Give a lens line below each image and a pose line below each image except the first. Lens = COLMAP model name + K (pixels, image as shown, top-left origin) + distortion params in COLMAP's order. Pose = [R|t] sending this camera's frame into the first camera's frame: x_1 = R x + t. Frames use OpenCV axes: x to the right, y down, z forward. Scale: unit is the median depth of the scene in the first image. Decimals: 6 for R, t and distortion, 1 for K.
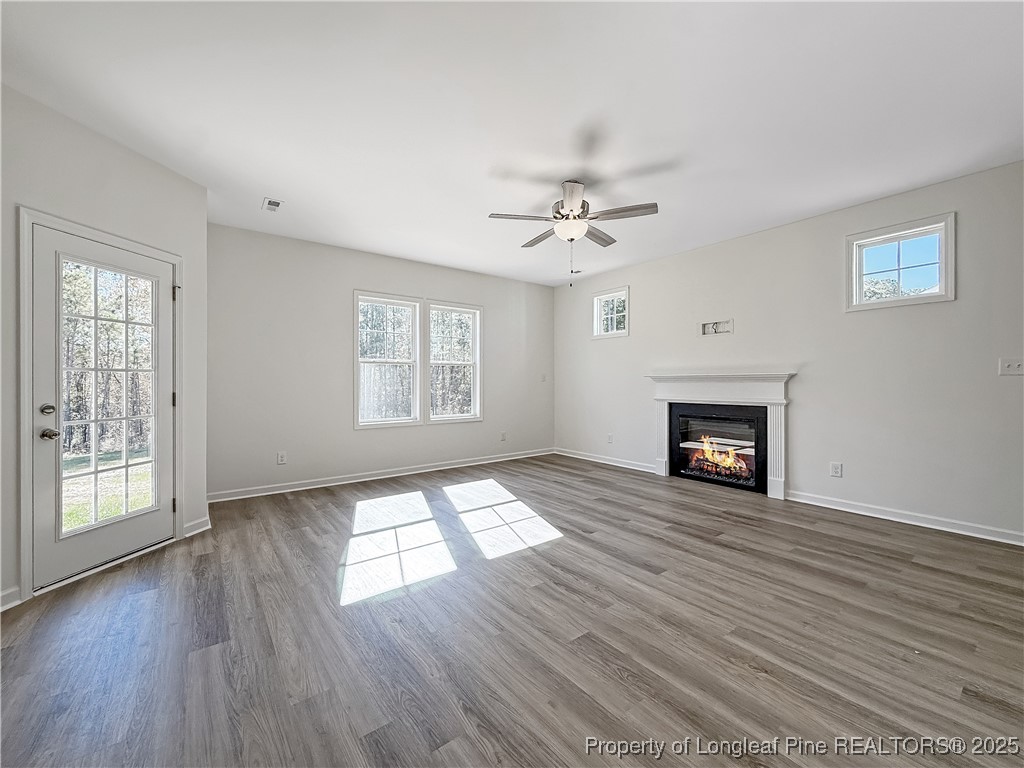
lens RADIAL K [[402.8, 0, 568.3], [0, 402.8, 381.7], [0, 0, 1]] dist [0.000871, 0.000063]
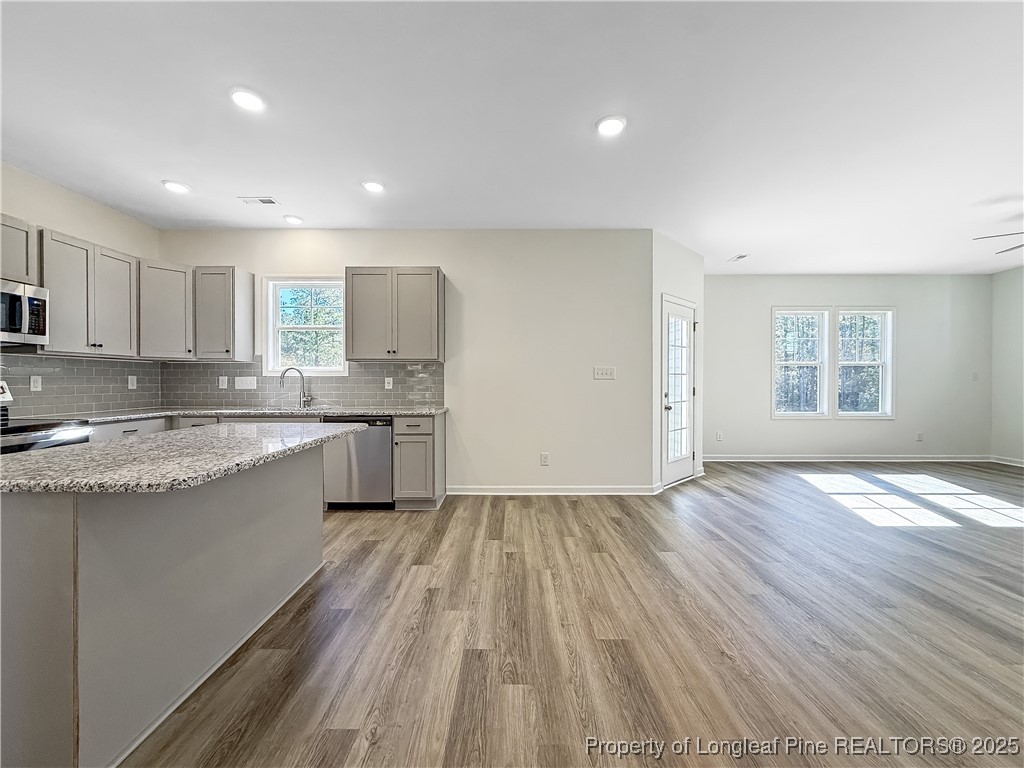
lens RADIAL K [[436.4, 0, 512.0], [0, 436.4, 384.0], [0, 0, 1]] dist [0.000612, -0.000048]
pose [[0.765329, 0.005100, -0.643619, -0.365192], [0.000913, 0.999959, 0.009009, -0.005714], [0.643639, -0.007482, 0.765293, -0.688570]]
